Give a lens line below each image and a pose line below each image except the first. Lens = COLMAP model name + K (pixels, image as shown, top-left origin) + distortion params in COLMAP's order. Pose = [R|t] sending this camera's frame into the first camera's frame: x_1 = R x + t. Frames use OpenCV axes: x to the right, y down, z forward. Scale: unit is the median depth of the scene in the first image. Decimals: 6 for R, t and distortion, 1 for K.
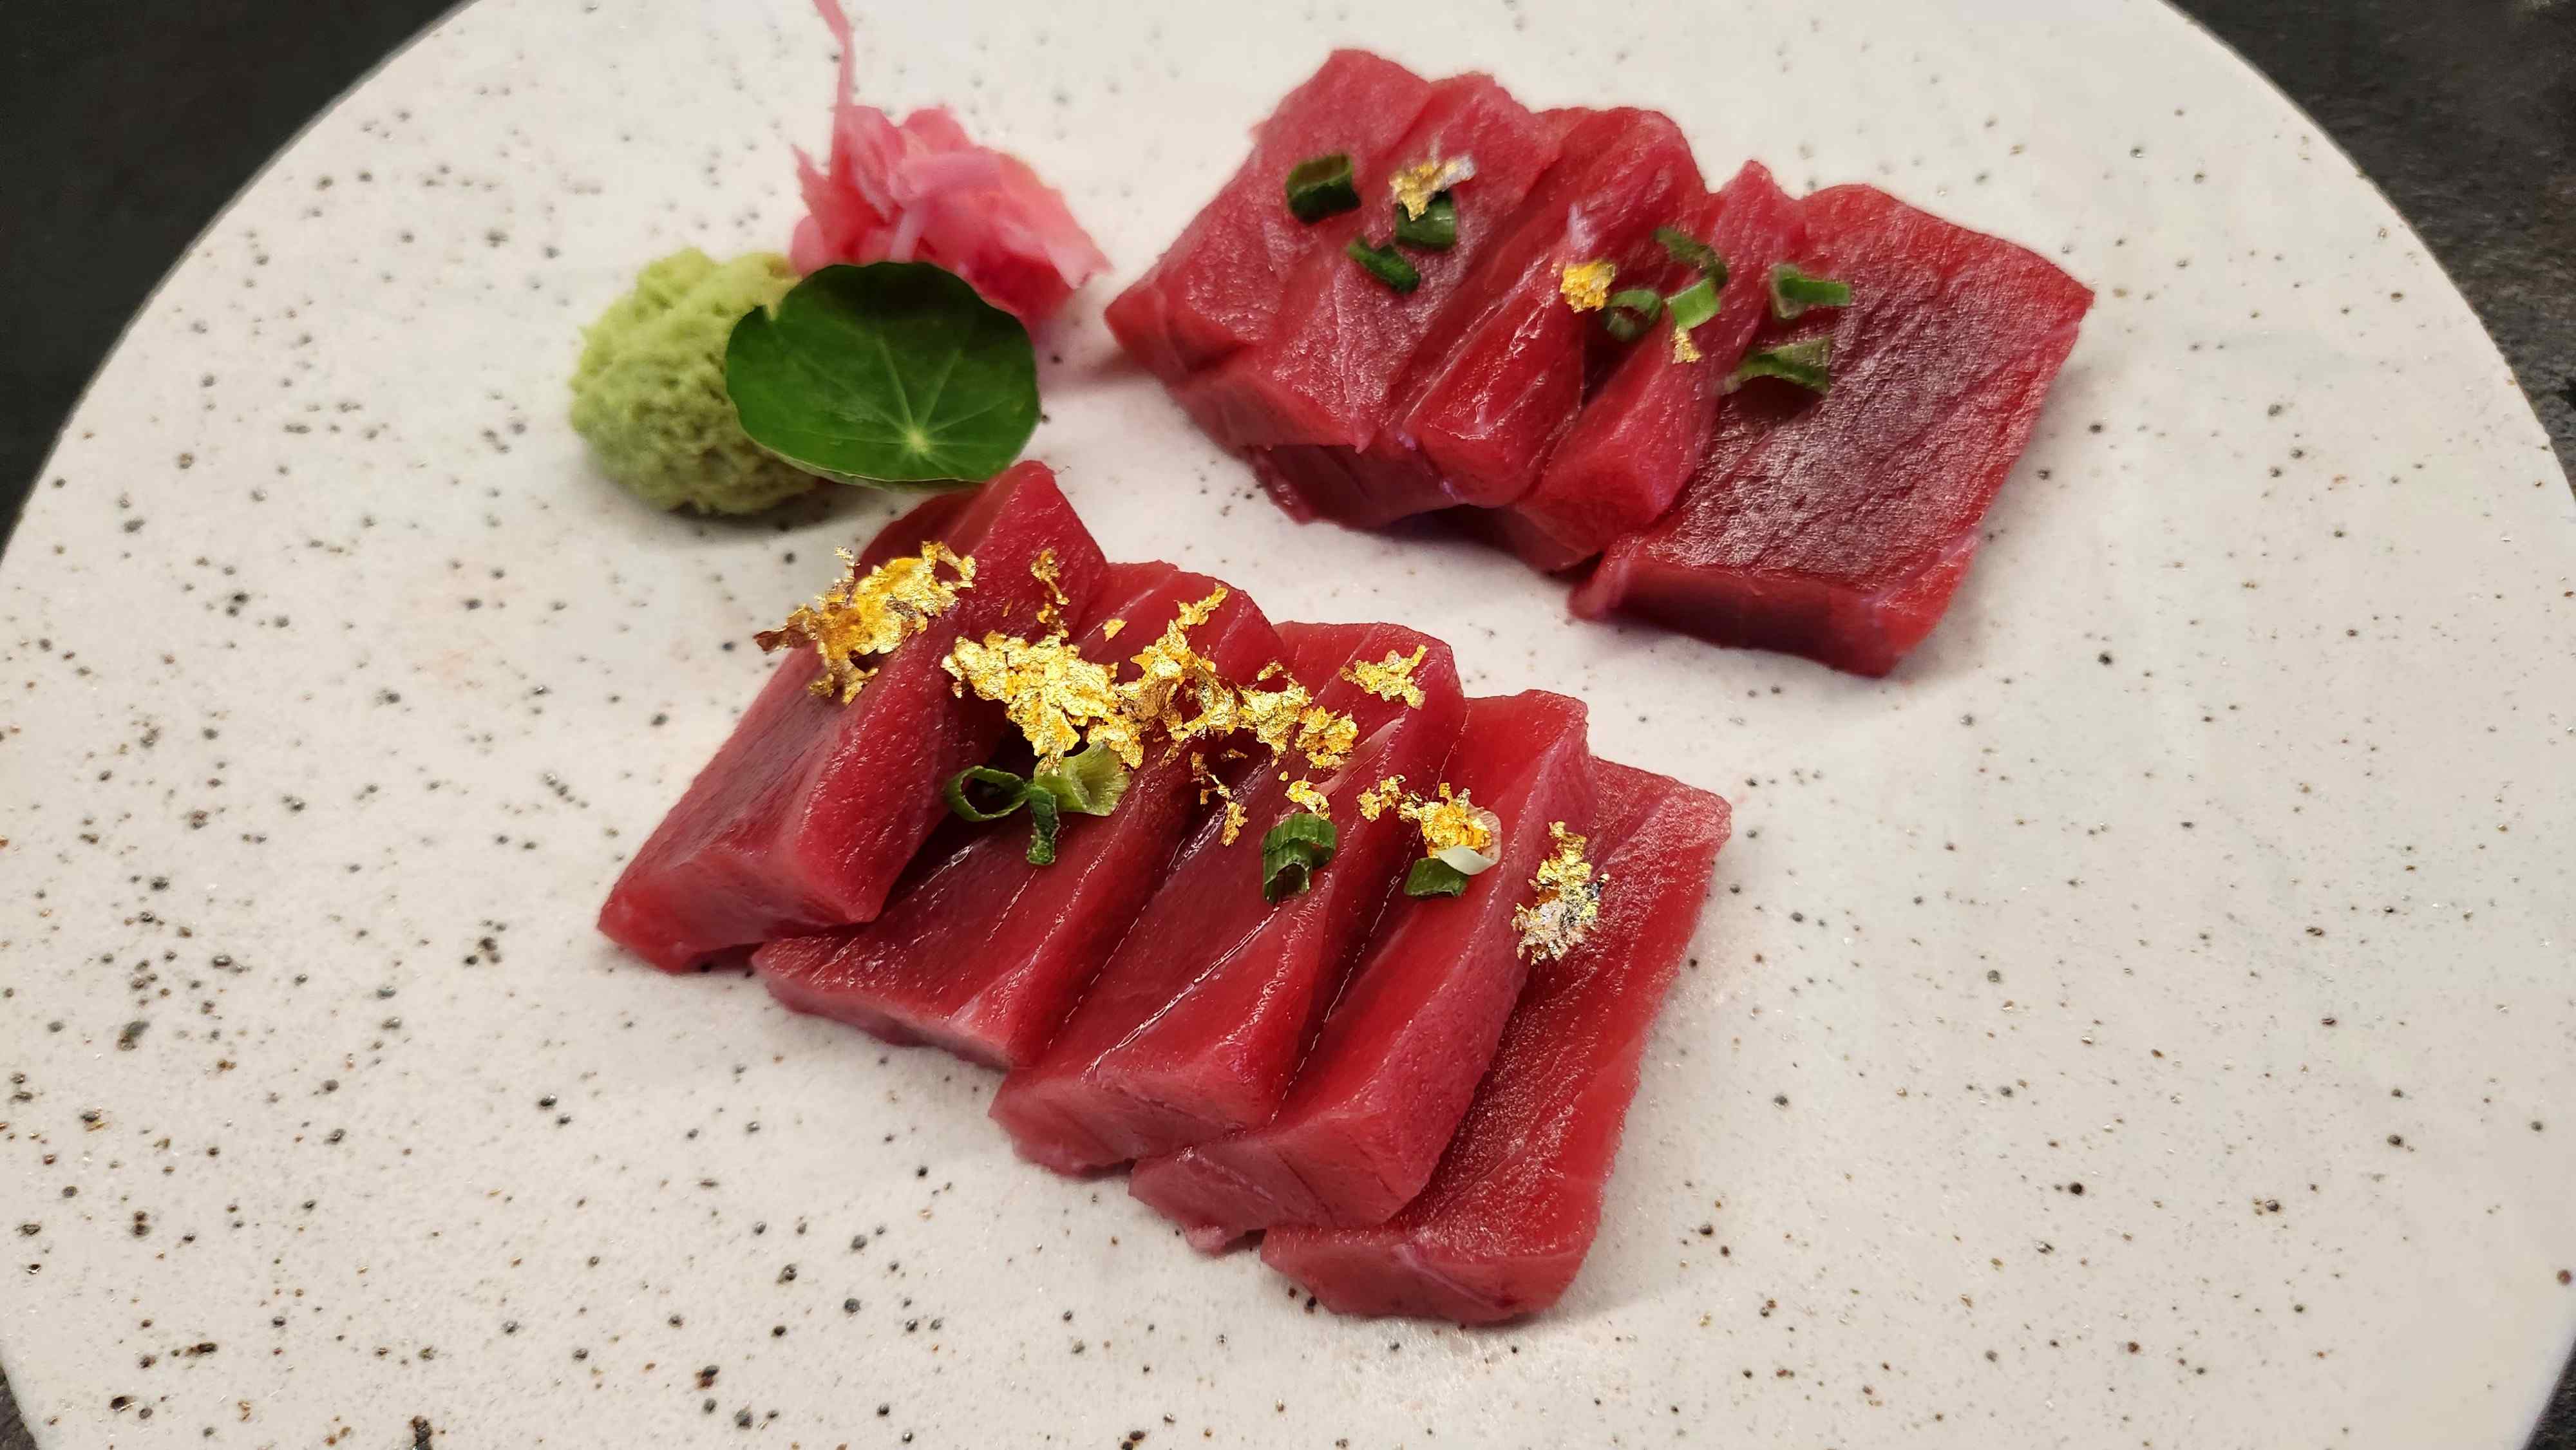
lens RADIAL K [[1890.4, 0, 1255.2], [0, 1890.4, 725.7], [0, 0, 1]] dist [-0.003644, -0.003558]
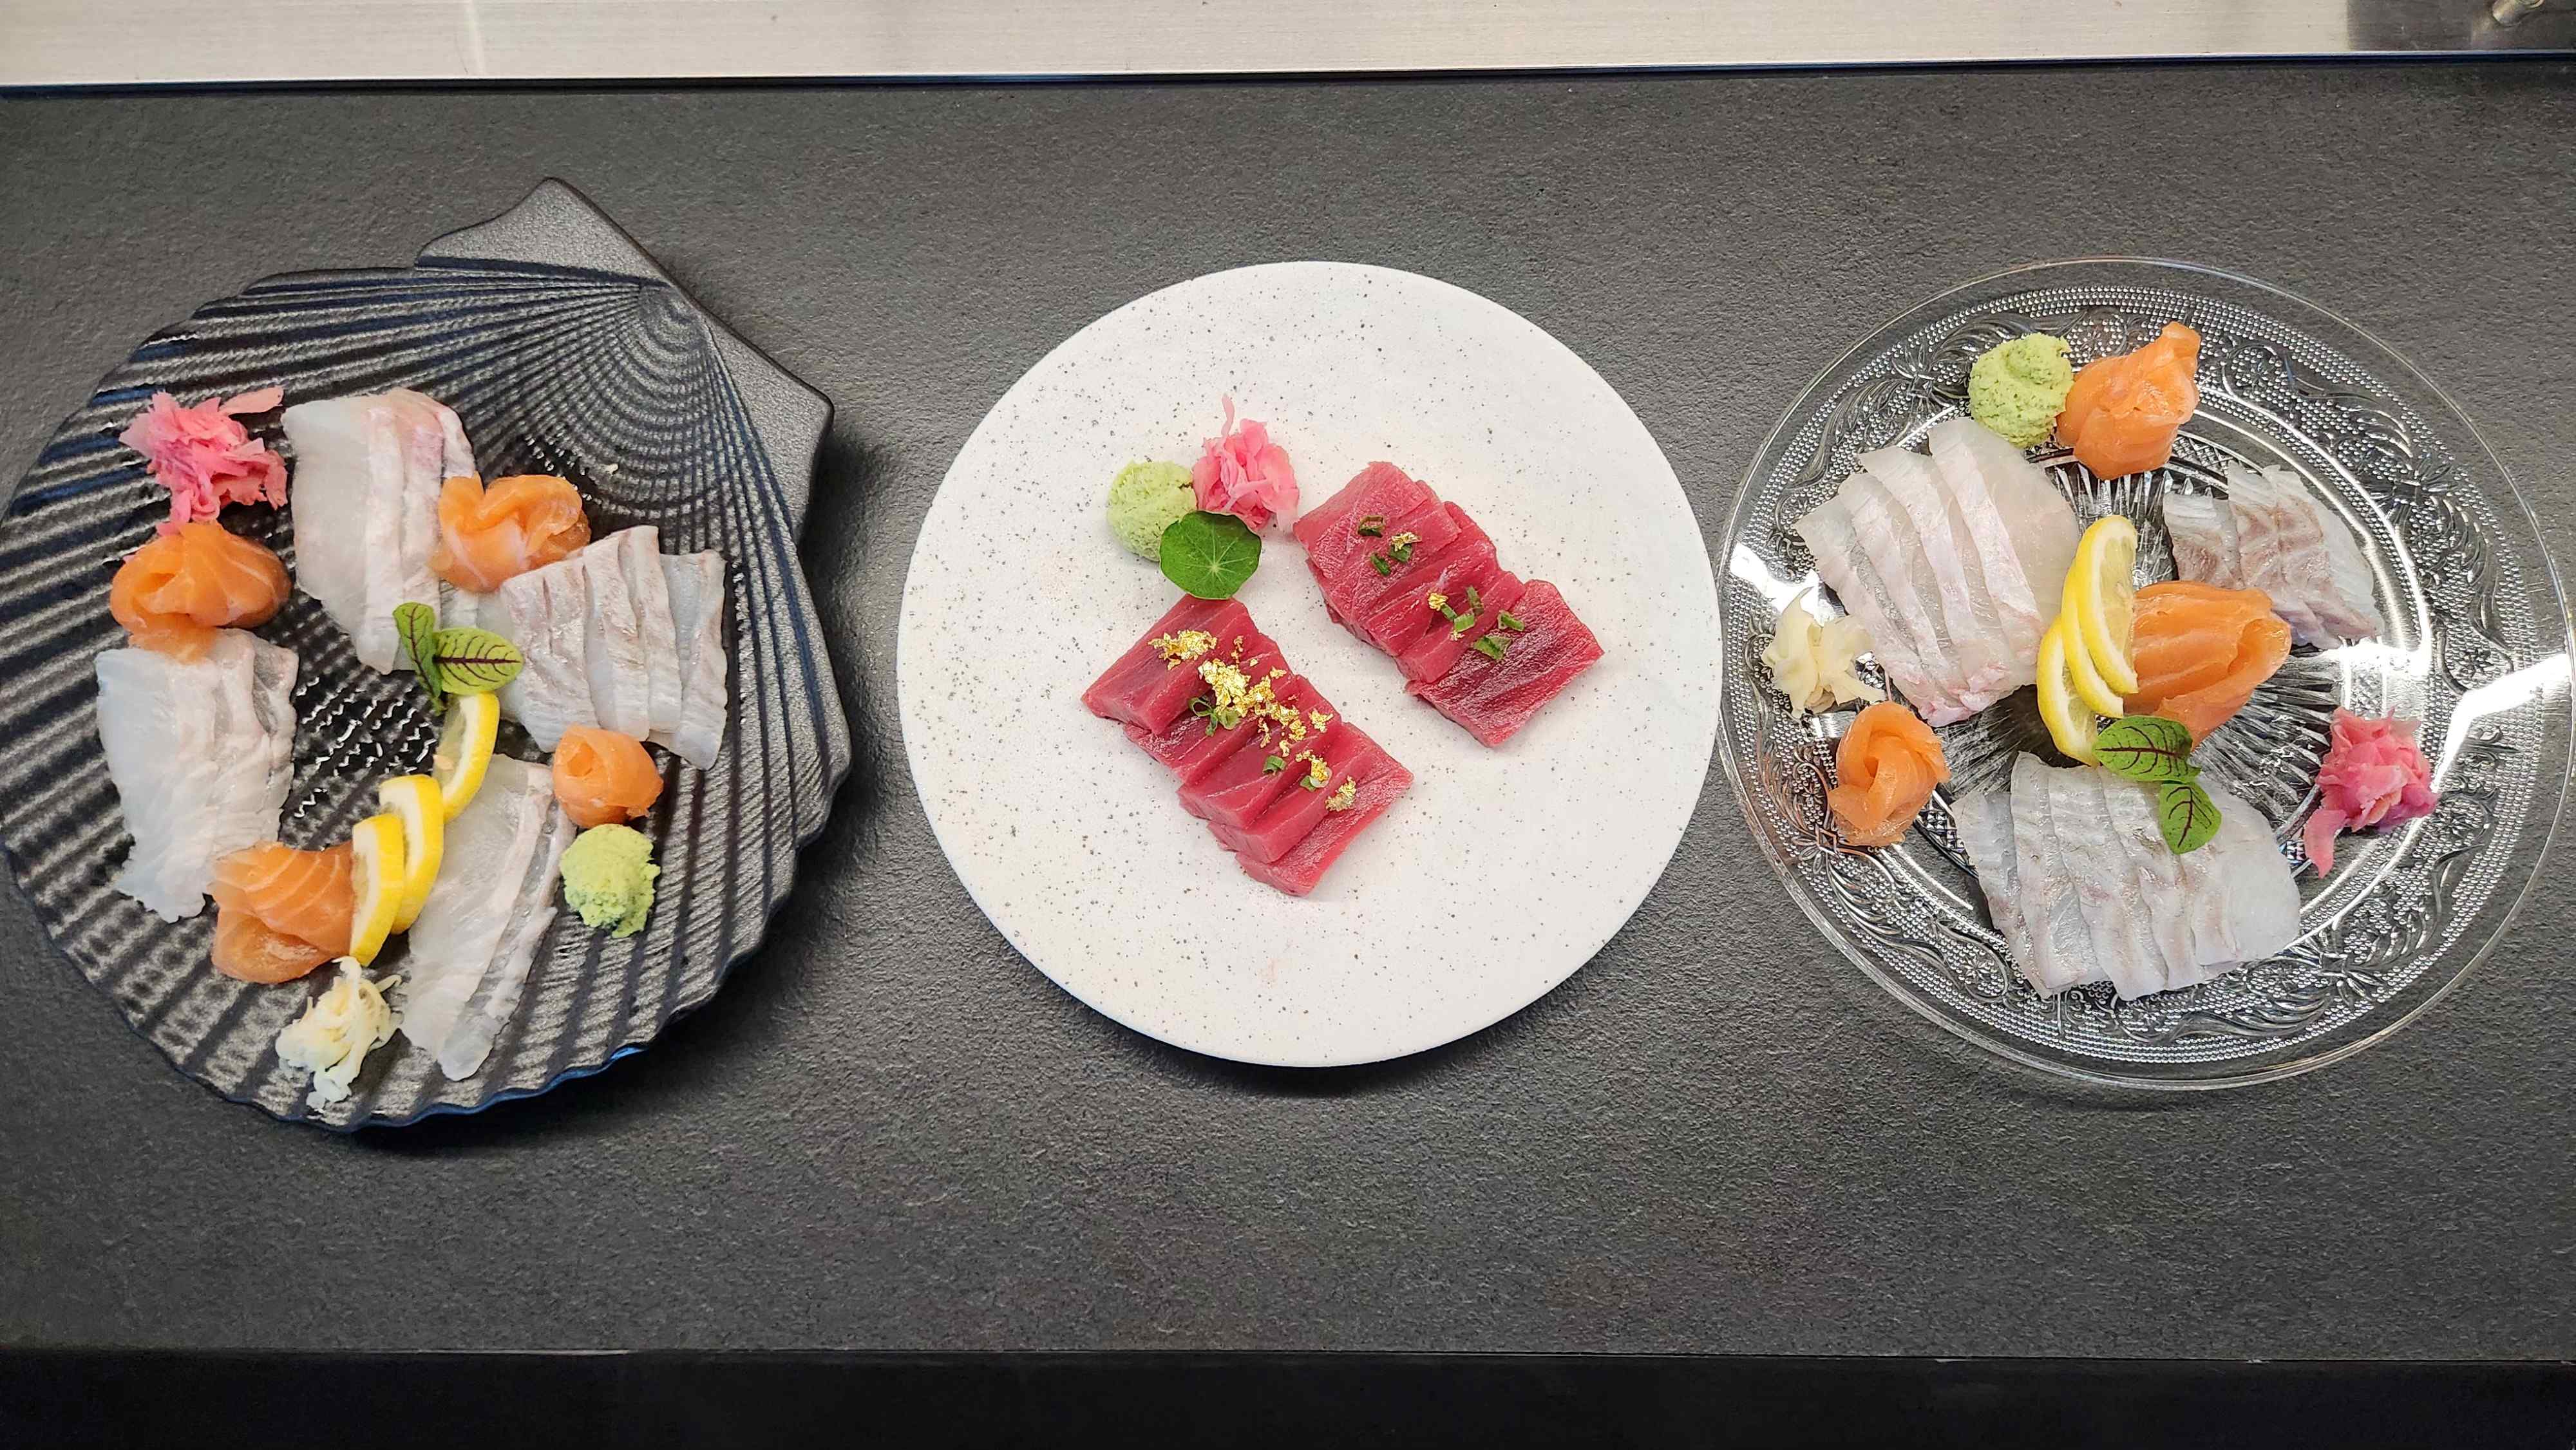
lens RADIAL K [[1959.1, 0, 1296.8], [0, 1959.1, 763.5], [0, 0, 1]] dist [0.062621, -0.077099]
pose [[0.945054, 0.324840, -0.036766, 0.181637], [-0.288543, 0.881703, 0.373286, -1.225715], [0.153675, -0.342167, 0.926987, -2.245135]]
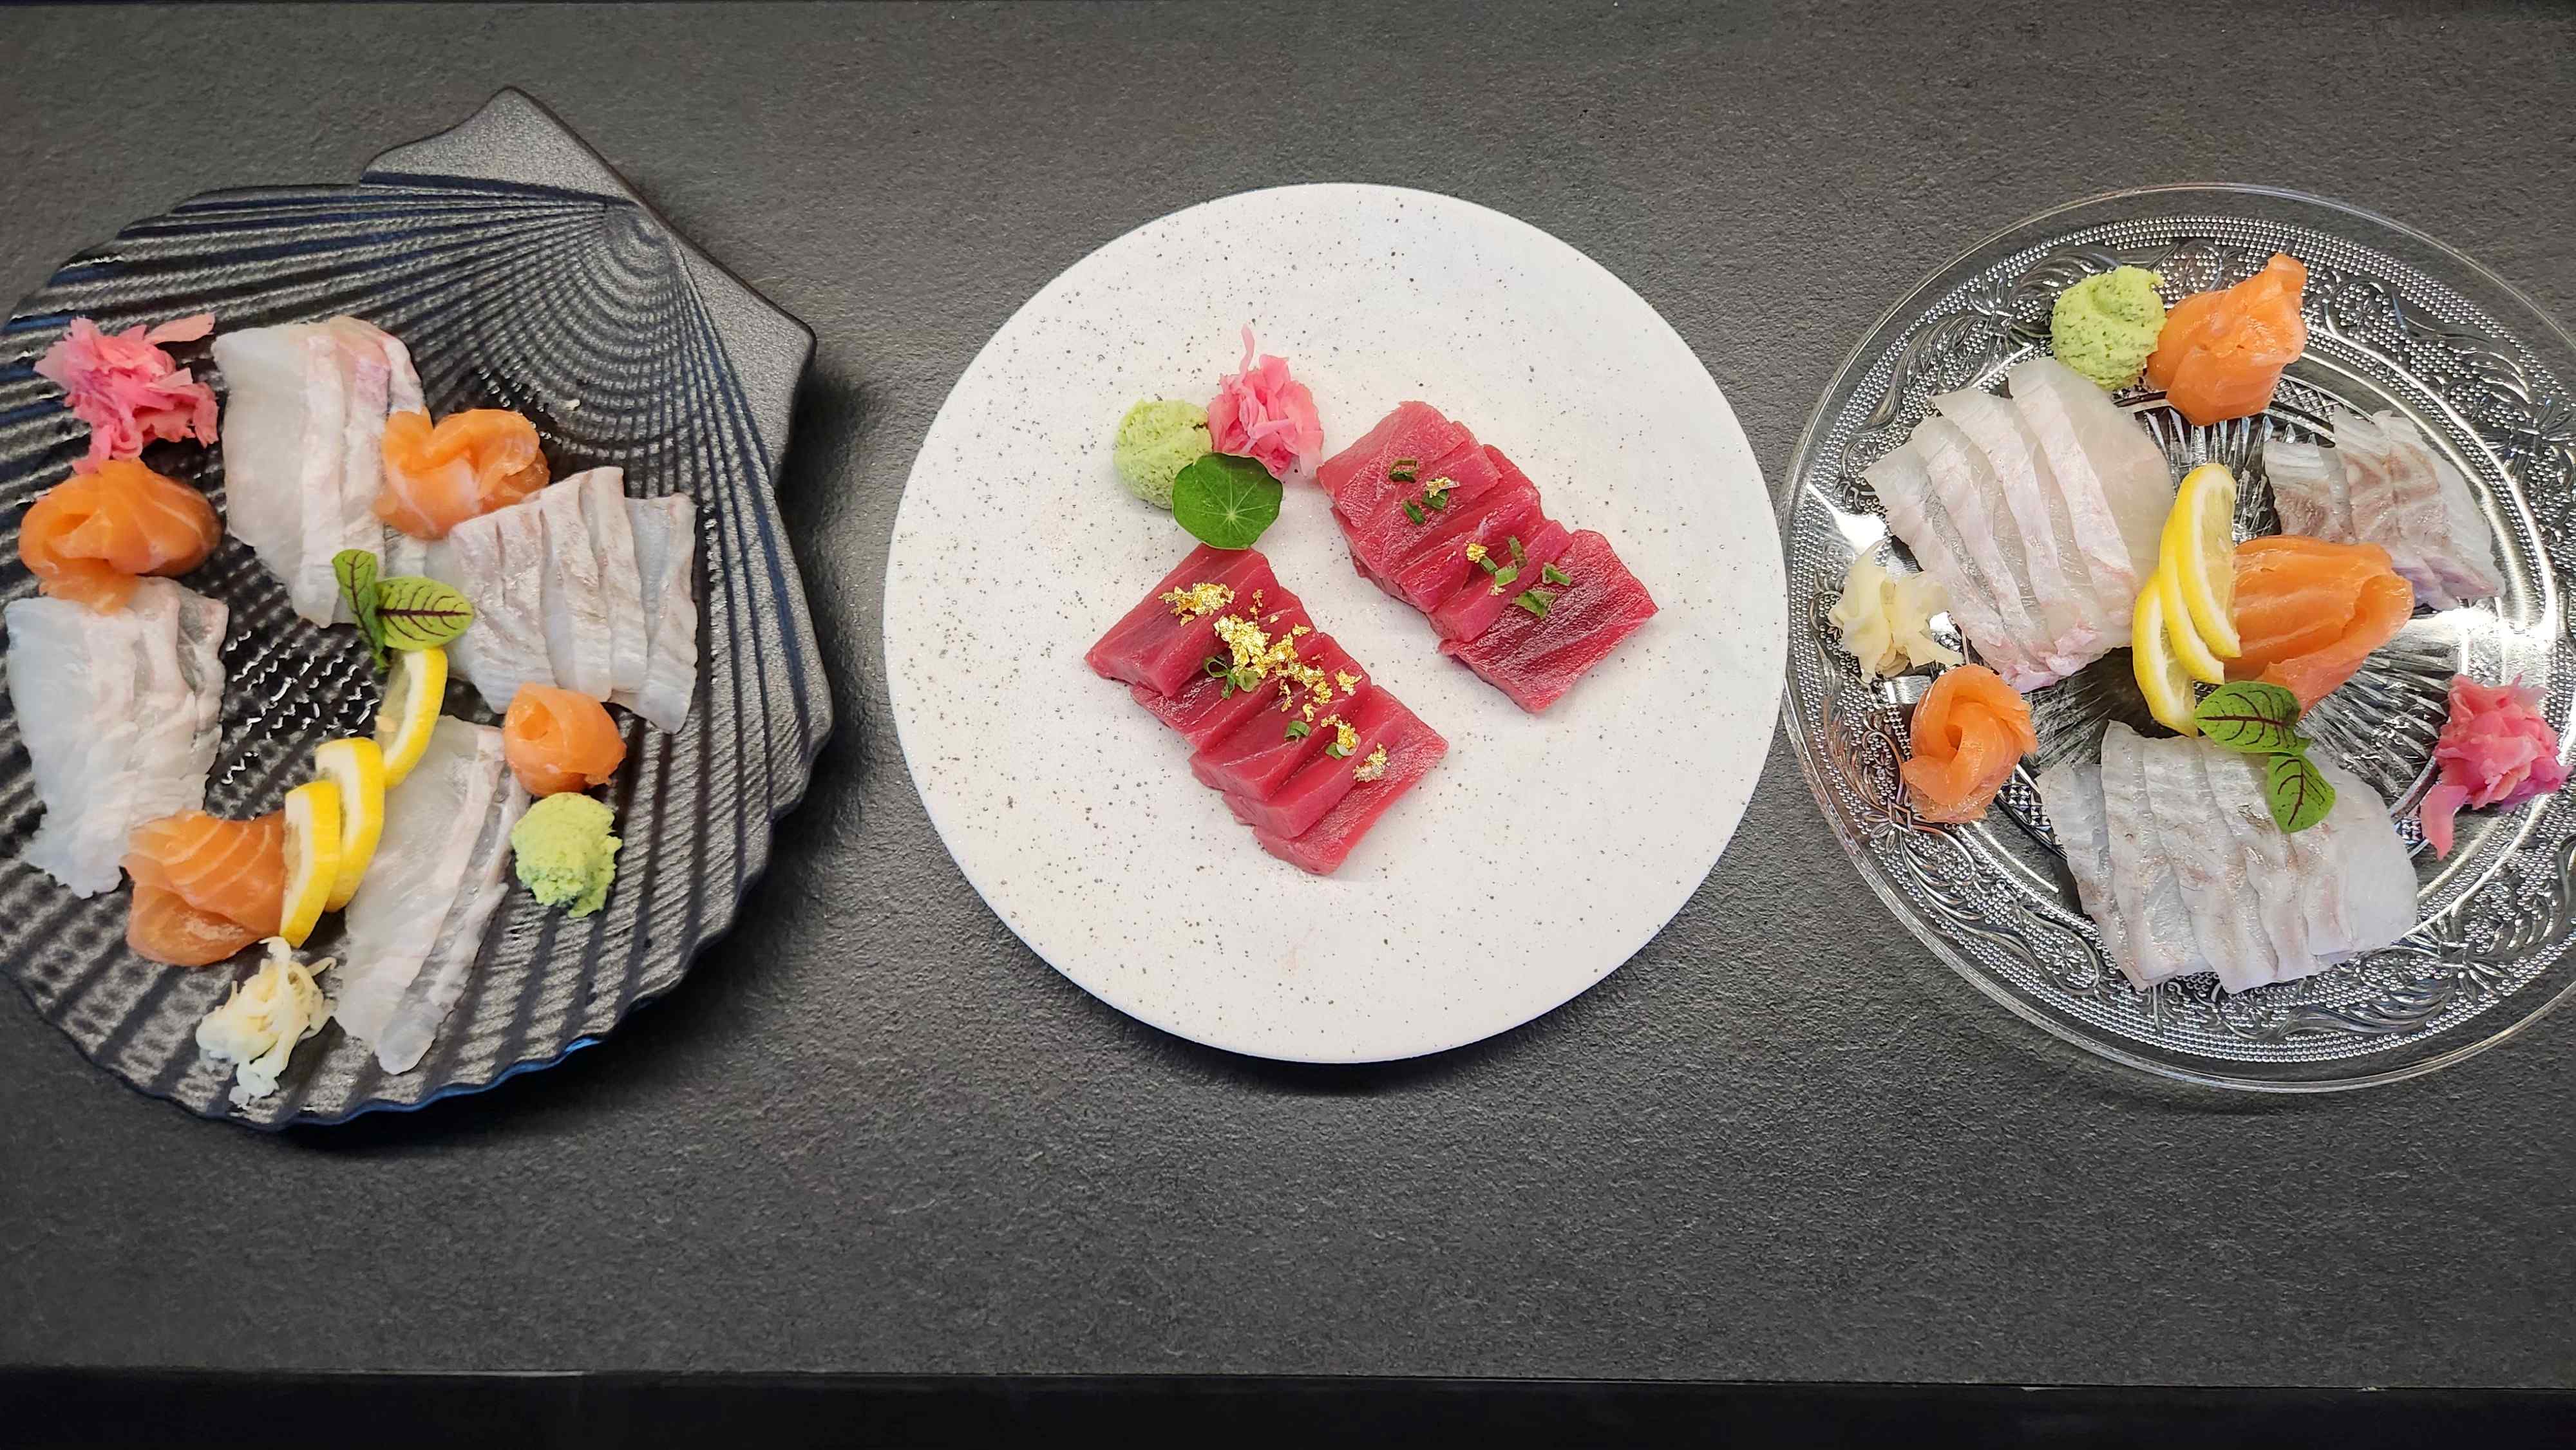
lens RADIAL K [[1926.7, 0, 1288.0], [0, 1926.7, 725.0], [0, 0, 1]] dist [0.054920, -0.066764]
pose [[0.943743, 0.329086, -0.032426, 0.101869], [-0.295486, 0.883258, 0.364064, -1.055038], [0.148449, -0.334001, 0.930809, -1.933870]]
